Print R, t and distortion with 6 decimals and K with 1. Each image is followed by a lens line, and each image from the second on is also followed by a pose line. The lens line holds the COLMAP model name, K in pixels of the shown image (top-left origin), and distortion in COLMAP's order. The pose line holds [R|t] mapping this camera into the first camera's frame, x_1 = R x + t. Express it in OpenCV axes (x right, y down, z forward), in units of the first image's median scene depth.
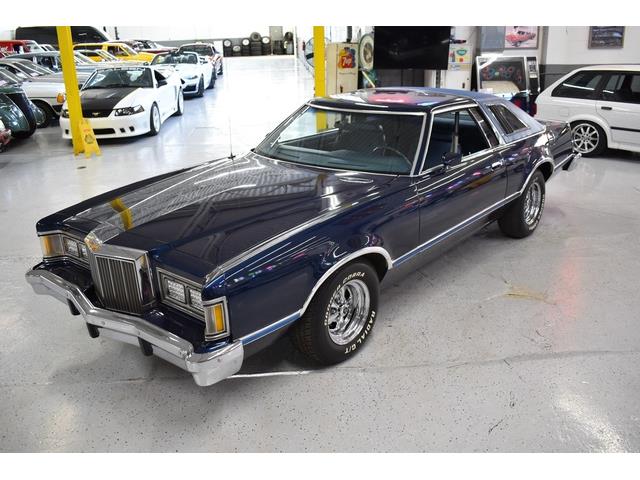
lens RADIAL K [[494.3, 0, 320.0], [0, 494.3, 240.0], [0, 0, 1]] dist [-0.085589, 0.002582]
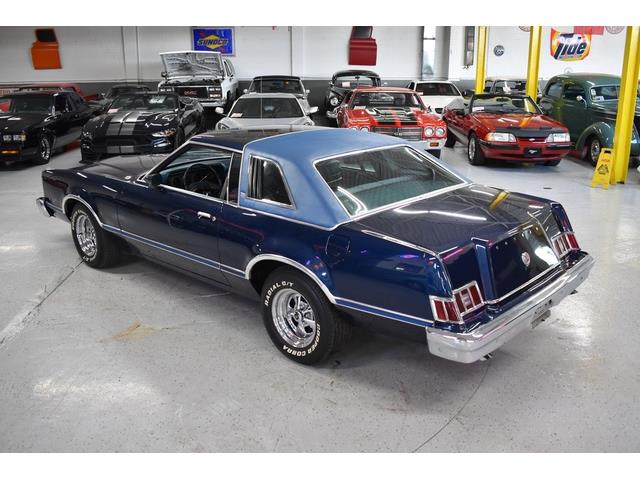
lens RADIAL K [[602.7, 0, 320.0], [0, 602.7, 240.0], [0, 0, 1]] dist [-0.056483, 0.006118]
pose [[0.008637, 0.290235, -0.956916, 1.412338], [-0.368903, 0.890376, 0.266724, -0.459792], [0.929428, 0.350705, 0.114759, 1.107360]]
